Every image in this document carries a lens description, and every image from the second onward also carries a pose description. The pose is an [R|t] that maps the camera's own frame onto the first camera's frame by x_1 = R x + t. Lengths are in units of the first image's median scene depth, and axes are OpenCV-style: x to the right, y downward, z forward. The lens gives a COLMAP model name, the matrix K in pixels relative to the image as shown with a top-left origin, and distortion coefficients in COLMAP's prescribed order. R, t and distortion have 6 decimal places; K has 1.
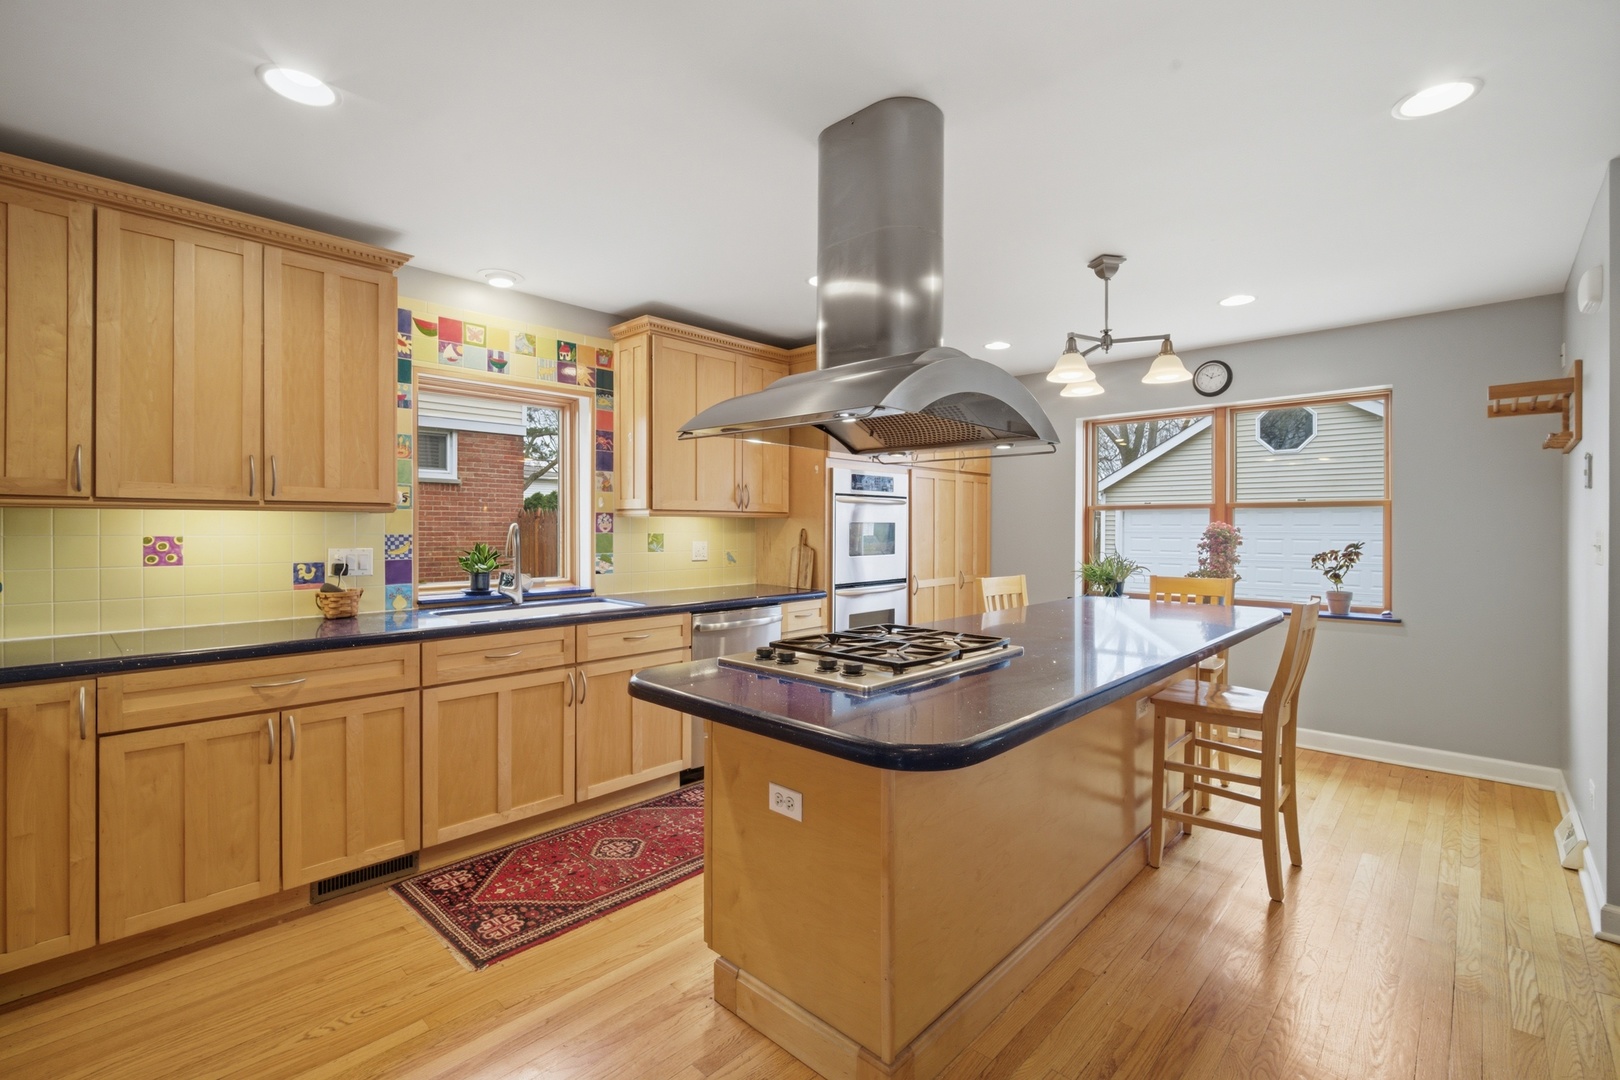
lens RADIAL K [[713.9, 0, 815.4], [0, 713.9, 528.1], [0, 0, 1]] dist [0.000073, 0.000054]
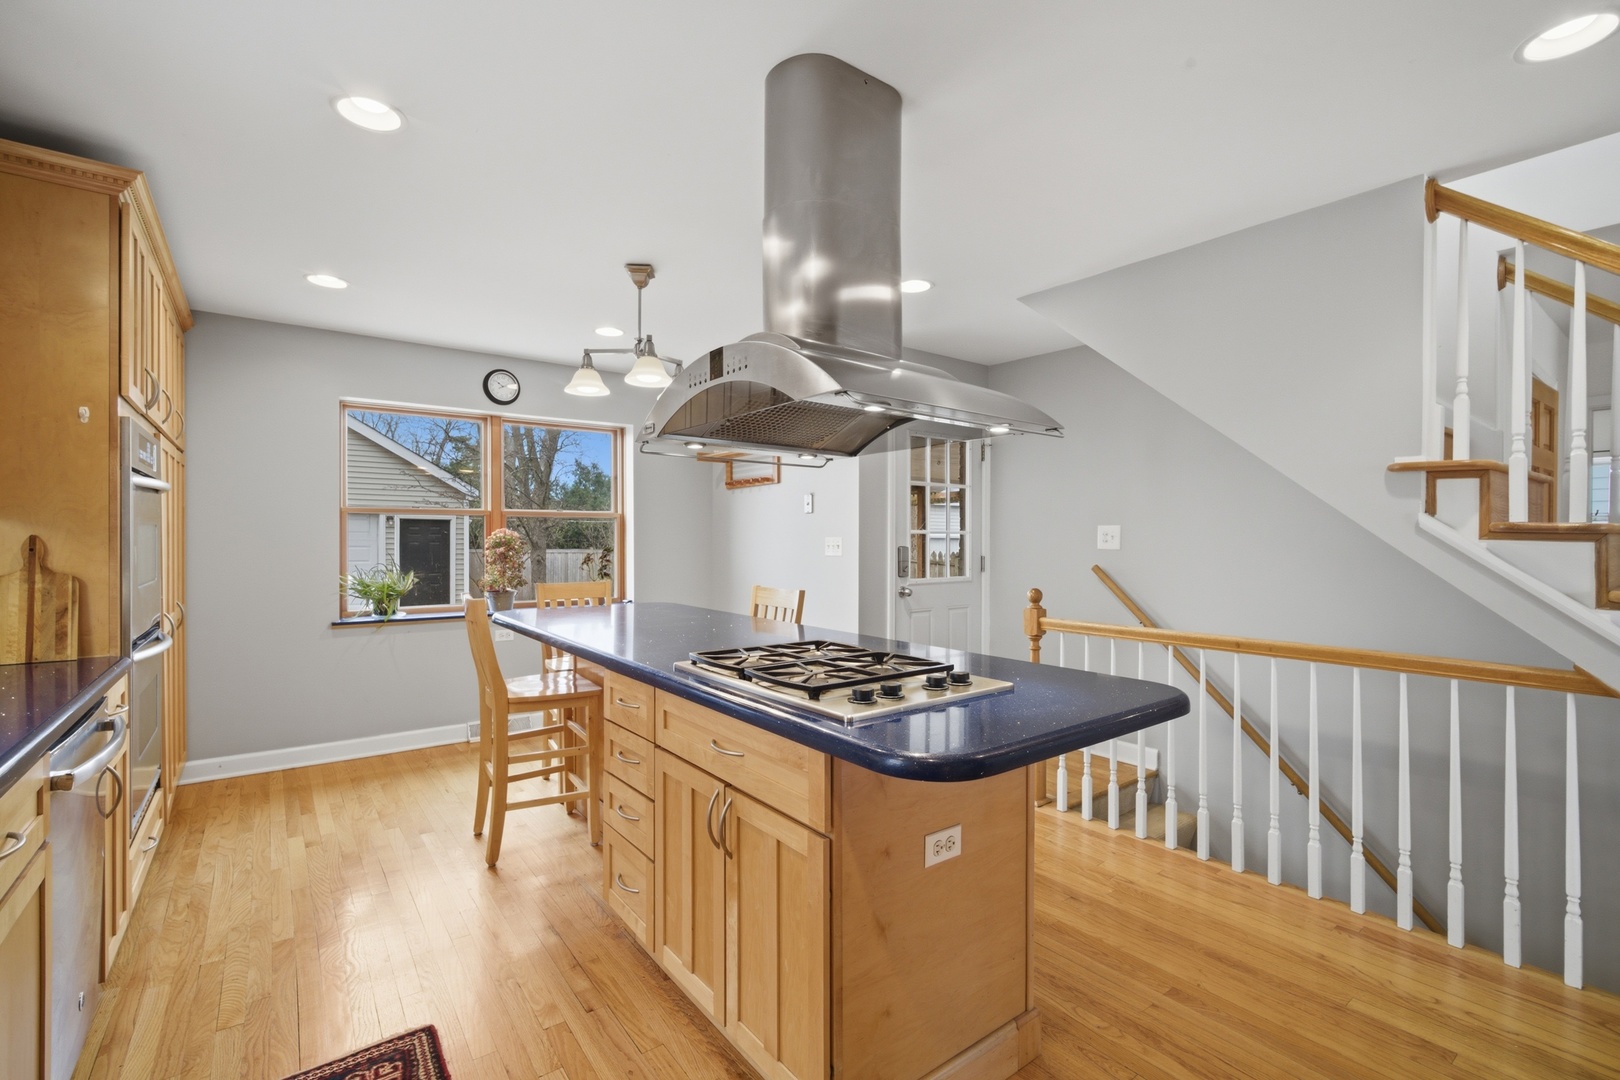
lens RADIAL K [[710.2, 0, 808.8], [0, 710.2, 543.6], [0, 0, 1]] dist [-0.000565, 0.000000]
pose [[0.169303, -0.010574, 0.985507, -0.446394], [-0.007320, 0.999901, 0.011985, -0.003122], [-0.985537, -0.009243, 0.169209, 0.479925]]
